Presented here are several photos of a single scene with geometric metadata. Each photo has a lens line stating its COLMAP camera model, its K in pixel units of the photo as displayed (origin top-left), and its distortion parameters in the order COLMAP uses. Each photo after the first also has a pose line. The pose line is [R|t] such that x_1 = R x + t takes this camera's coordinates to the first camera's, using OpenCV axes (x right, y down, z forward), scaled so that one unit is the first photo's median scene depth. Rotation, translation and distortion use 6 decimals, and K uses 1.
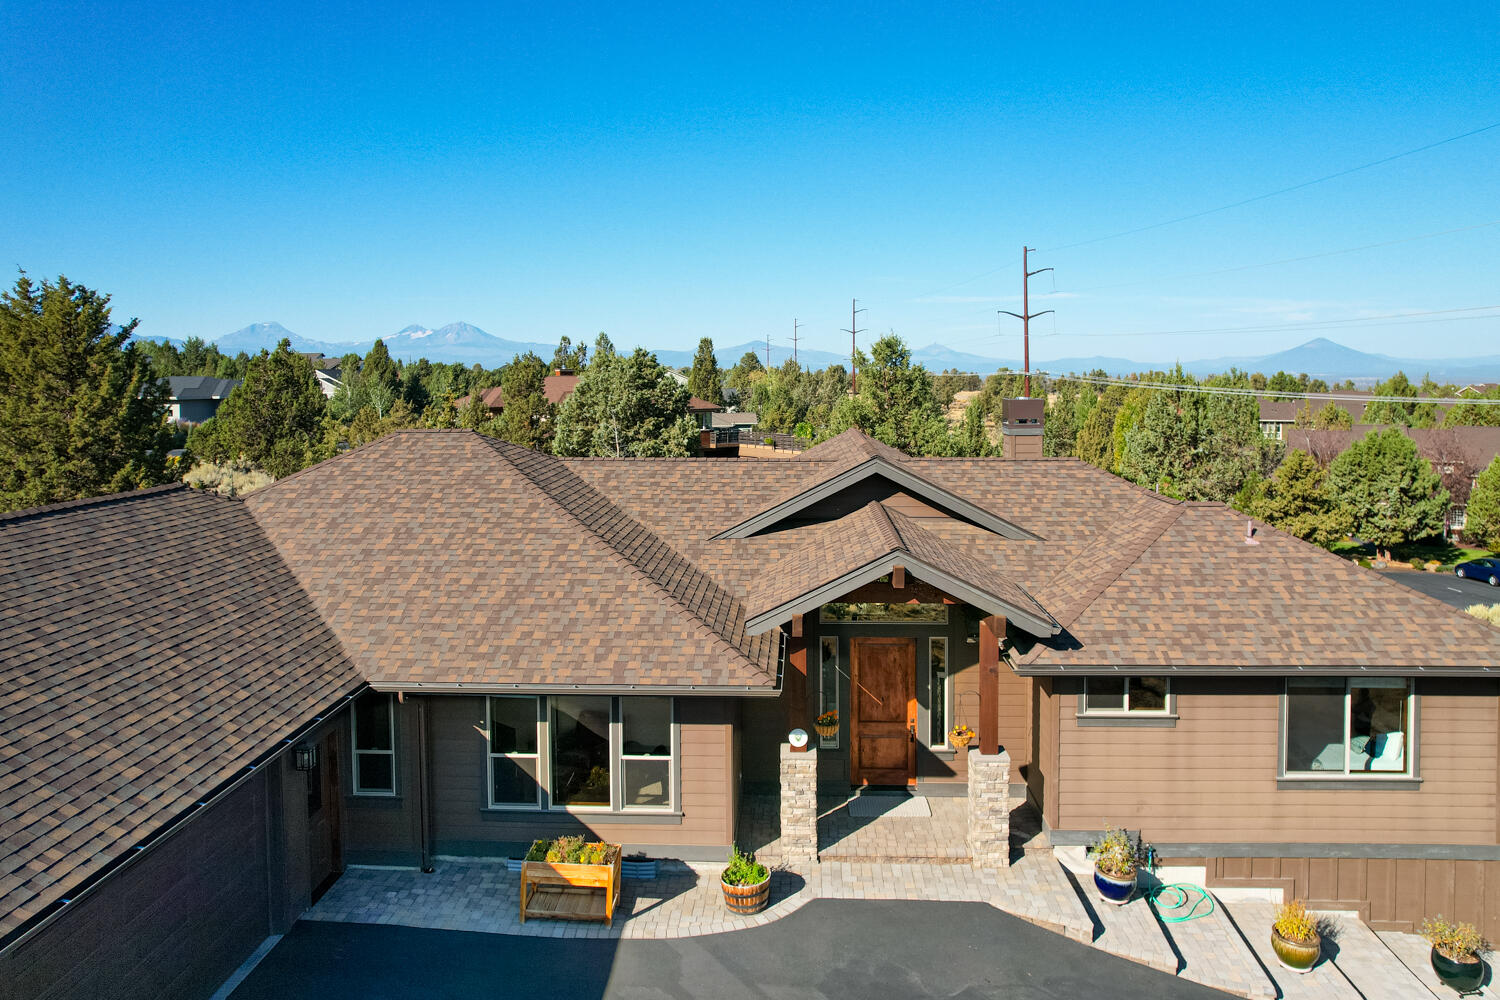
lens RADIAL K [[1014.4, 0, 772.0], [0, 1014.4, 383.4], [0, 0, 1]] dist [-0.055165, 0.028919]
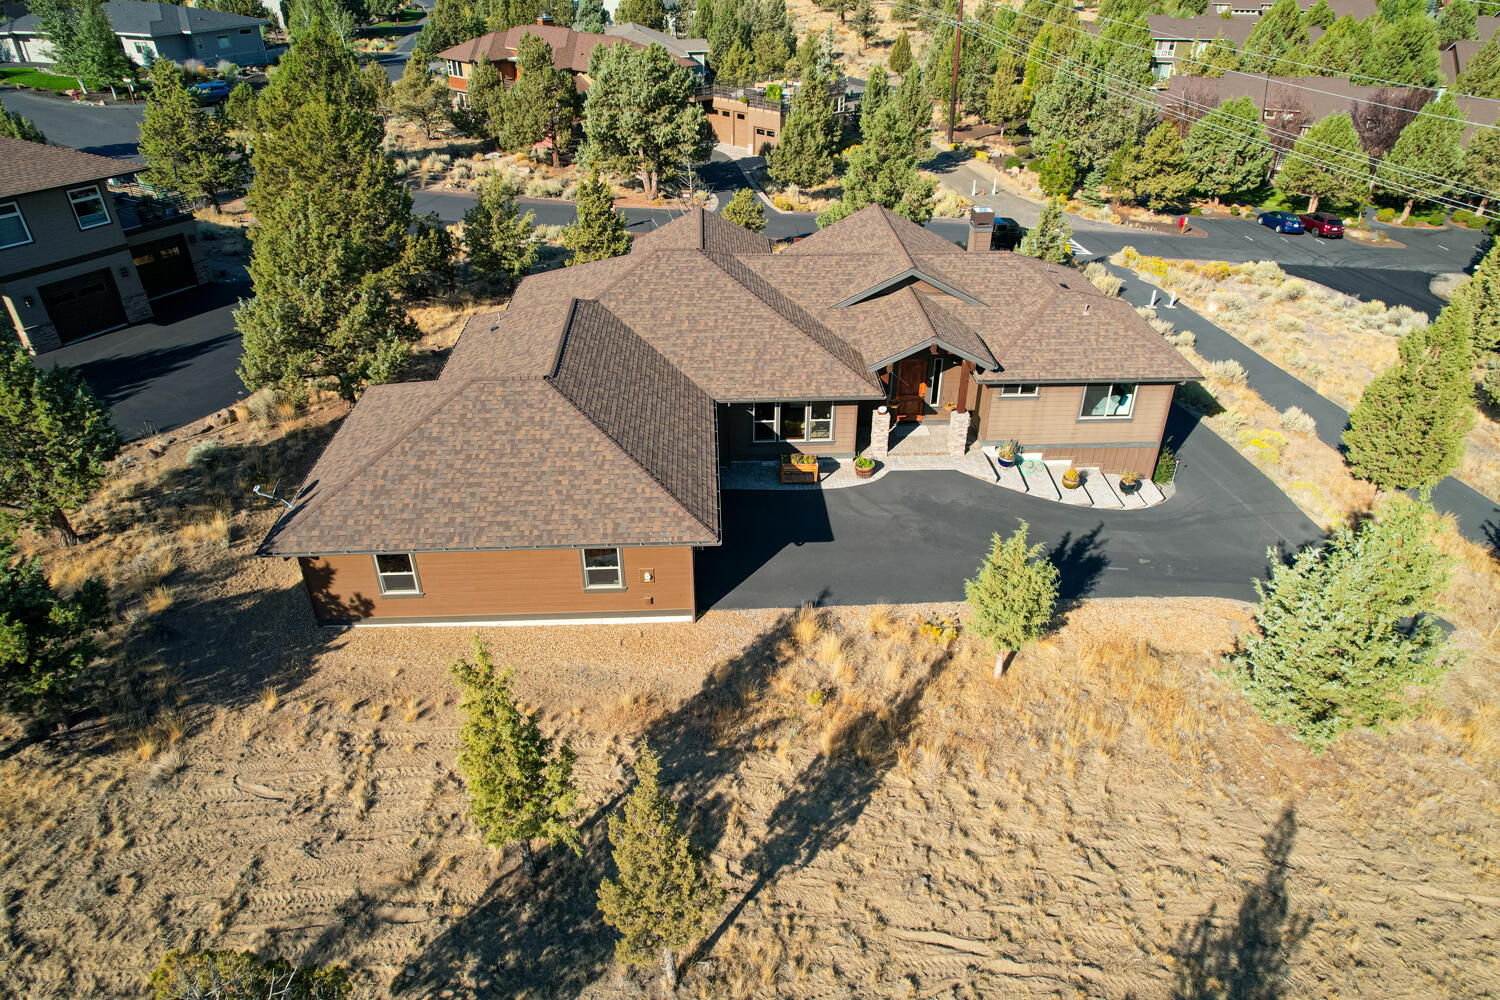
lens RADIAL K [[966.2, 0, 760.7], [0, 966.2, 510.4], [0, 0, 1]] dist [-0.075982, 0.069861]
pose [[0.996077, -0.041761, 0.078013, -0.430642], [-0.006118, 0.847014, 0.531535, -0.625664], [-0.088275, -0.529928, 0.843436, -0.975145]]
